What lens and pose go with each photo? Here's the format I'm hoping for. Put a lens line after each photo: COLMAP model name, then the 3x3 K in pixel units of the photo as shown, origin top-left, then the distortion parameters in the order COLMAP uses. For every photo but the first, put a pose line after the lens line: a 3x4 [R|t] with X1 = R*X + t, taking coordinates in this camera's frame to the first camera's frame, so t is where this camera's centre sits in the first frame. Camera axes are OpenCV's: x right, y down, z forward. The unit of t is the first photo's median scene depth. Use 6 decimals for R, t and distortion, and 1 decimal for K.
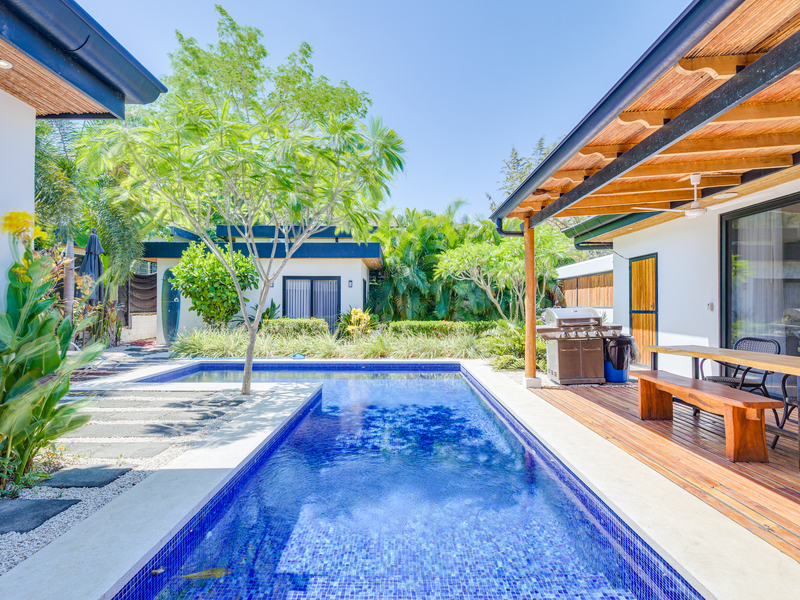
lens RADIAL K [[424.1, 0, 401.4], [0, 424.1, 301.2], [0, 0, 1]] dist [0.000442, 0.000872]
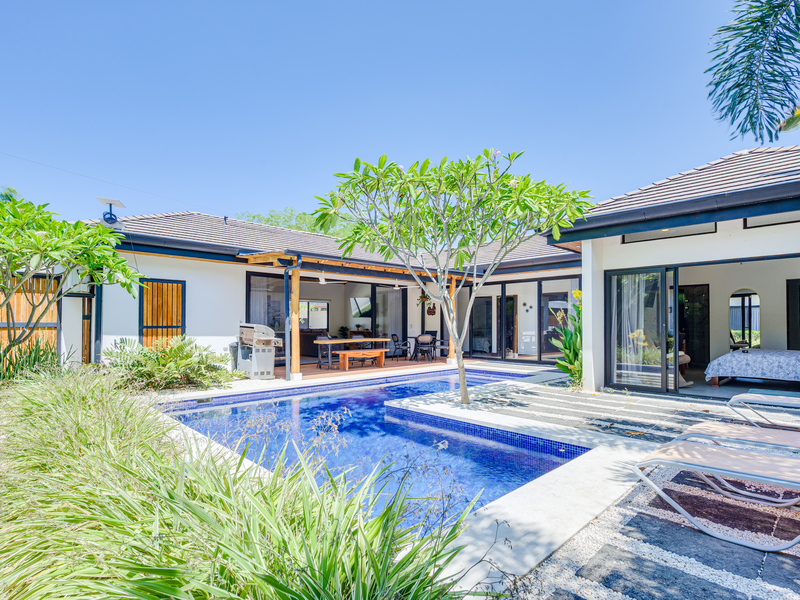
lens RADIAL K [[419.8, 0, 399.0], [0, 419.8, 321.7], [0, 0, 1]] dist [-0.000479, 0.000474]
pose [[-0.697849, -0.000331, 0.716245, -0.762118], [-0.015452, 0.999774, -0.014594, 0.018820], [-0.716078, -0.021252, -0.697697, 1.408811]]
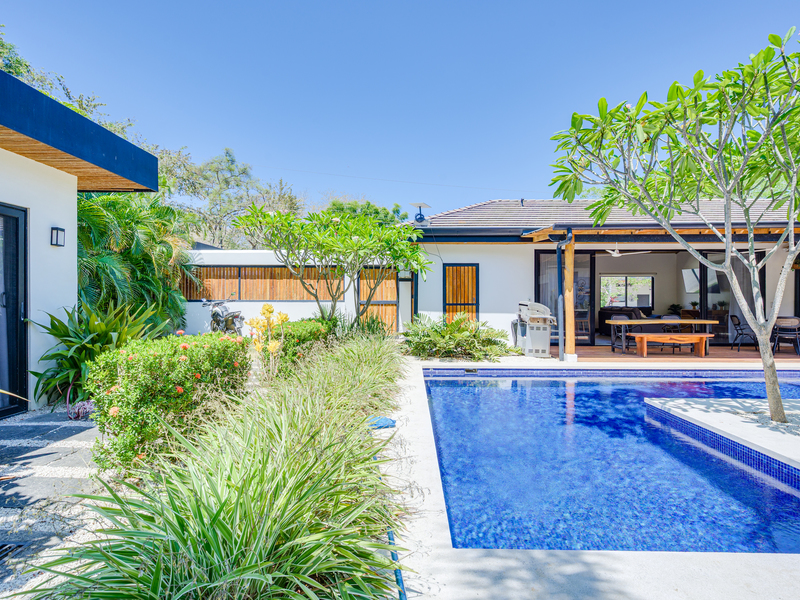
lens RADIAL K [[414.3, 0, 396.4], [0, 414.3, 298.6], [0, 0, 1]] dist [0.000449, 0.000201]
pose [[0.026566, 0.003242, 0.999642, -0.818817], [-0.016134, 0.999866, -0.002814, 0.014913], [-0.999517, -0.016054, 0.026615, 1.229376]]
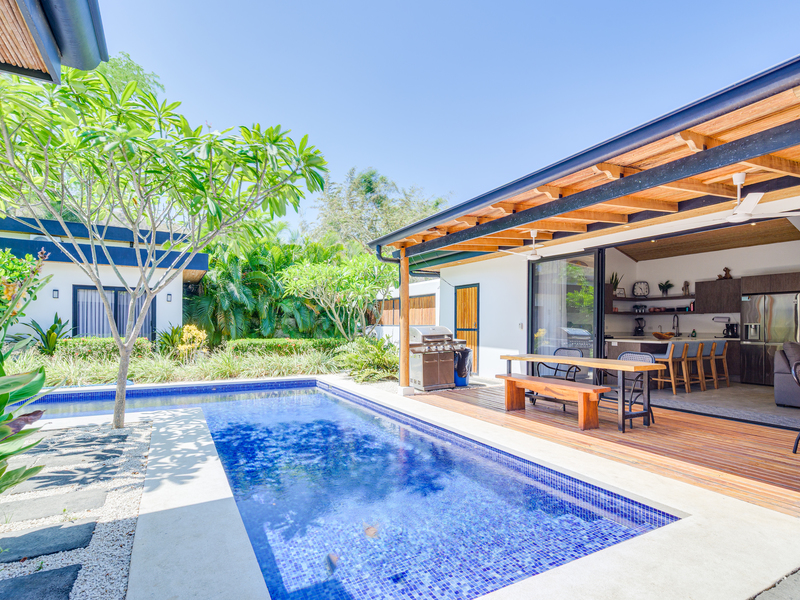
lens RADIAL K [[419.8, 0, 399.0], [0, 419.8, 321.7], [0, 0, 1]] dist [-0.000479, 0.000474]
pose [[0.878045, 0.009181, 0.478491, -0.208520], [-0.012468, 0.999915, 0.003694, -0.000017], [-0.478416, -0.009209, 0.878085, 0.006621]]
